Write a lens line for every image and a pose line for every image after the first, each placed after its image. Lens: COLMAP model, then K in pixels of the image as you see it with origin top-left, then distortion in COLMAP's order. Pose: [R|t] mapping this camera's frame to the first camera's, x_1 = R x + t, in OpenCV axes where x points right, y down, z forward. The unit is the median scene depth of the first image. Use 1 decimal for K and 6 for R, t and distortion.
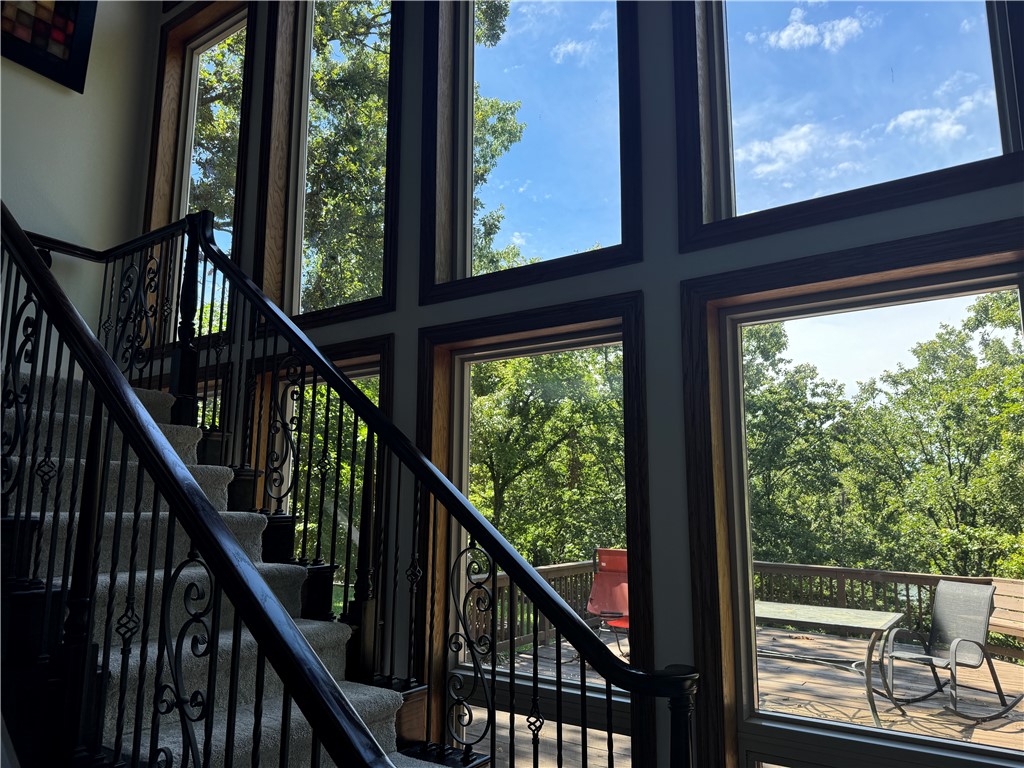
lens RADIAL K [[739.3, 0, 507.1], [0, 739.3, 387.0], [0, 0, 1]] dist [0.010598, -0.011156]
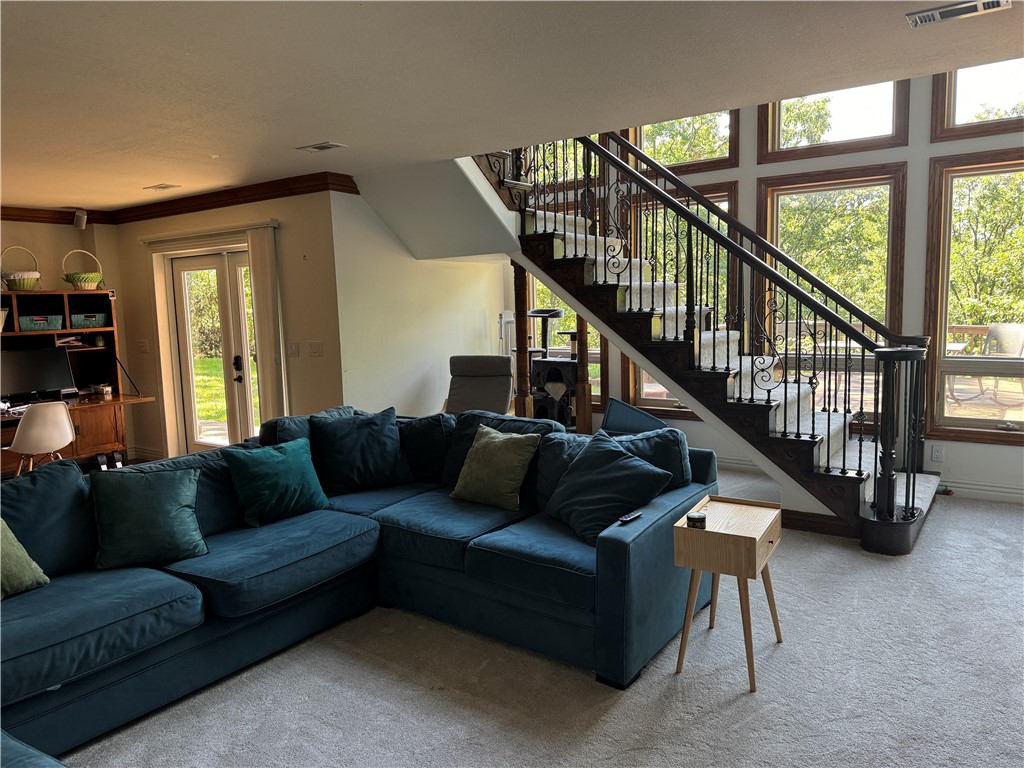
lens RADIAL K [[739.3, 0, 516.3], [0, 739.3, 383.1], [0, 0, 1]] dist [0.010598, -0.011156]
pose [[0.999604, -0.028065, -0.002233, -0.085295], [0.027595, 0.960969, 0.275275, -0.013233], [-0.005579, -0.275227, 0.961363, -0.104275]]
